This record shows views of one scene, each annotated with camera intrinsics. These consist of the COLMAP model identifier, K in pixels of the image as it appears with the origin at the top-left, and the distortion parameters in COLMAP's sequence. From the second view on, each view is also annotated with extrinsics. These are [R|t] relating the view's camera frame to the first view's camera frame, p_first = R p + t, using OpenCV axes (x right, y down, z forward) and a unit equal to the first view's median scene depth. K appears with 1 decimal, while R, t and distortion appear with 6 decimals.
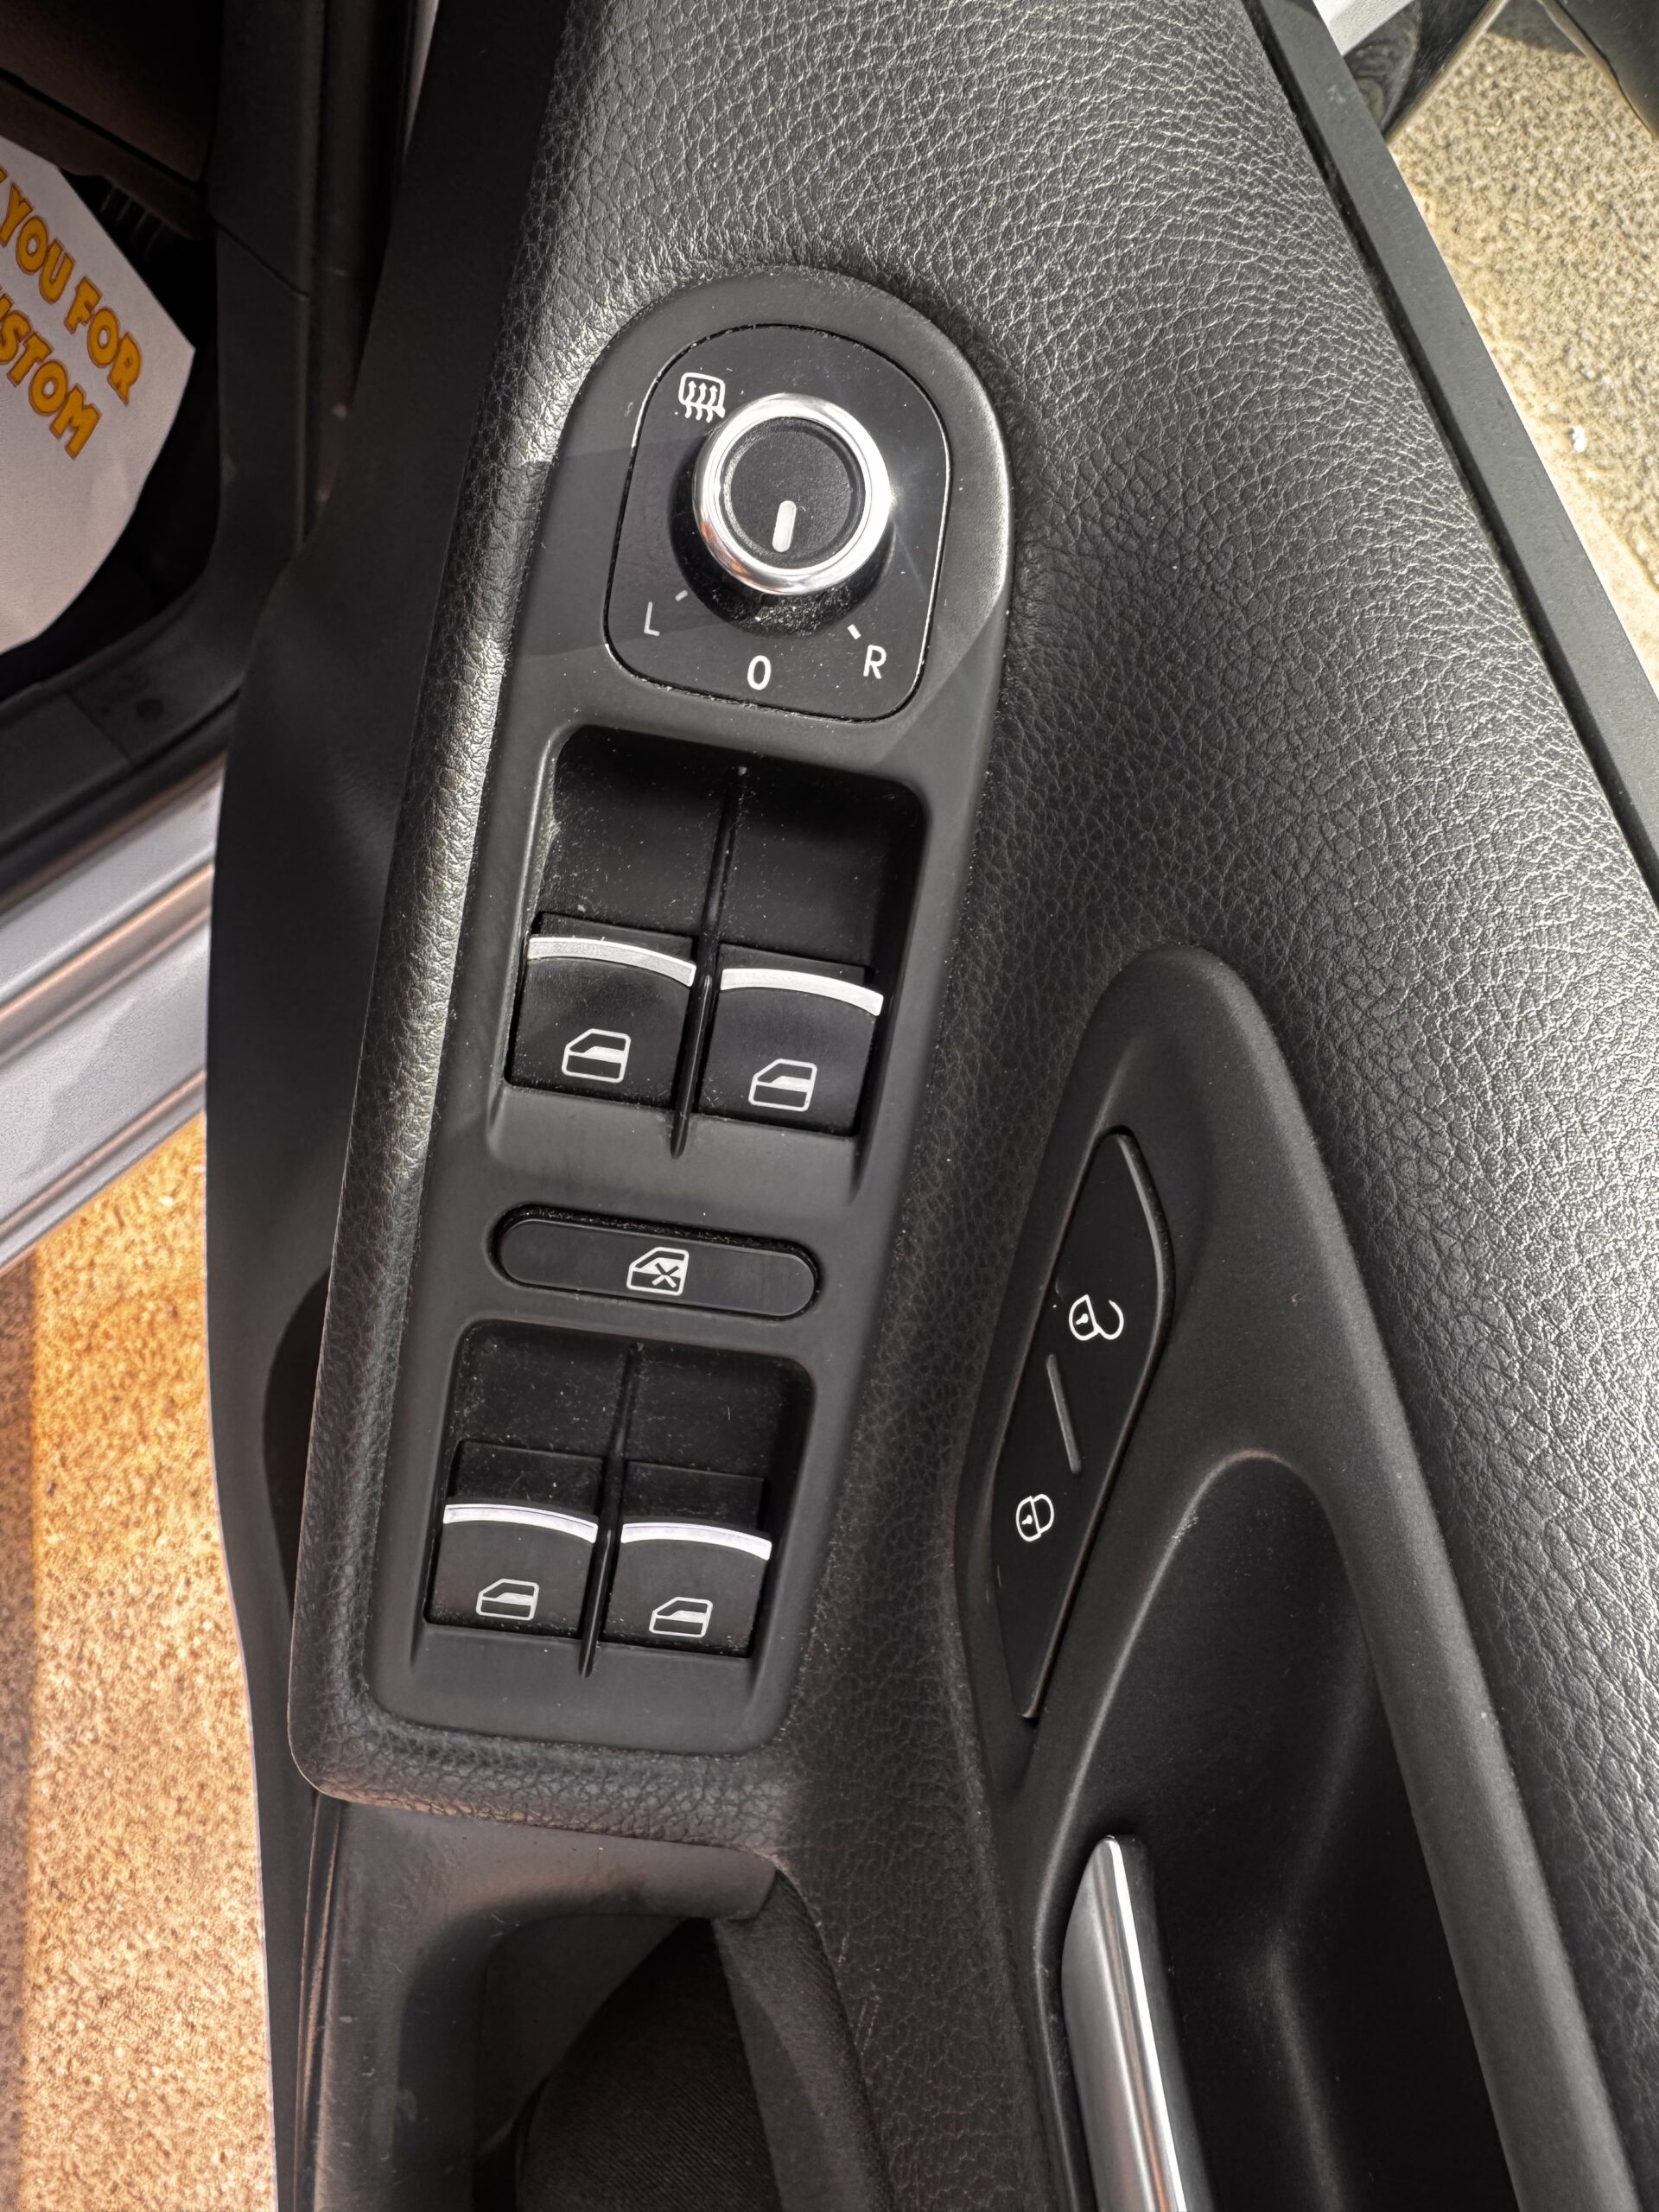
lens RADIAL K [[1683.5, 0, 829.5], [0, 1683.5, 1106.0], [0, 0, 1]] dist [-0.012775, -0.002587]
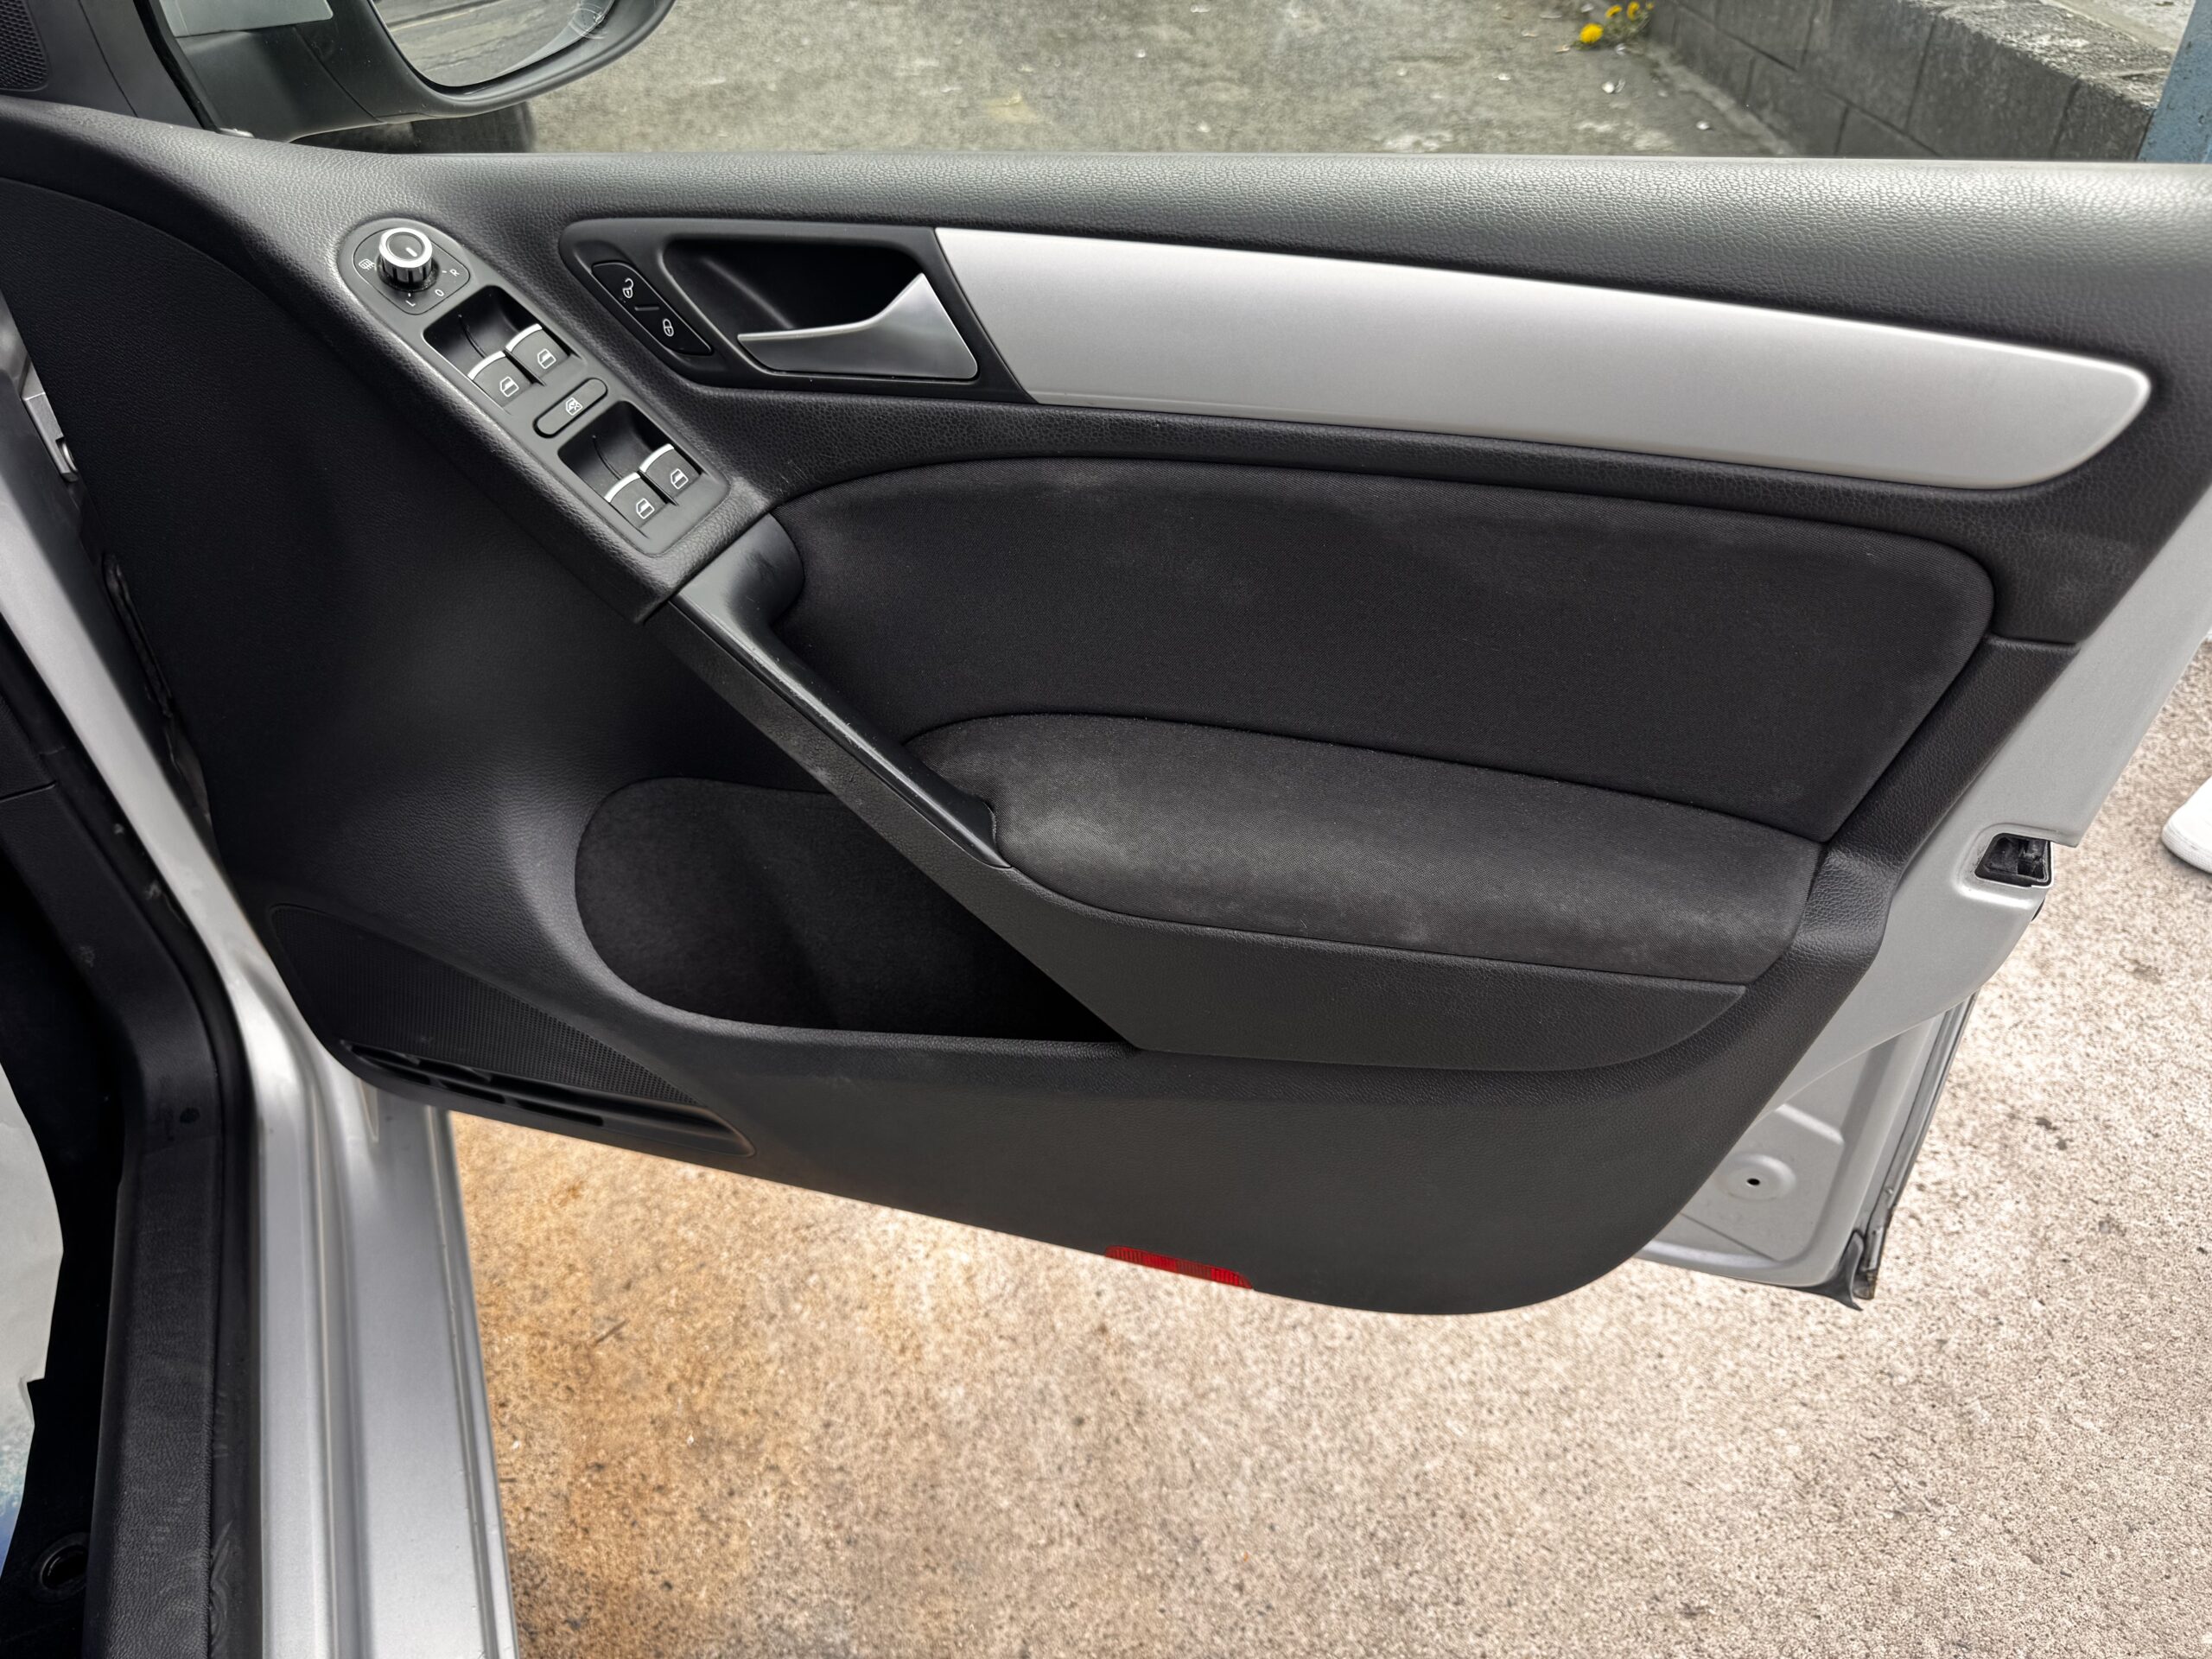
lens RADIAL K [[1579.2, 0, 1106.0], [0, 1579.2, 829.5], [0, 0, 1]] dist [0.023489, -0.038664]
pose [[0.421360, -0.840214, 0.341315, -0.263786], [0.890598, 0.454389, 0.019108, 0.250439], [-0.171145, 0.295923, 0.939755, -0.361836]]
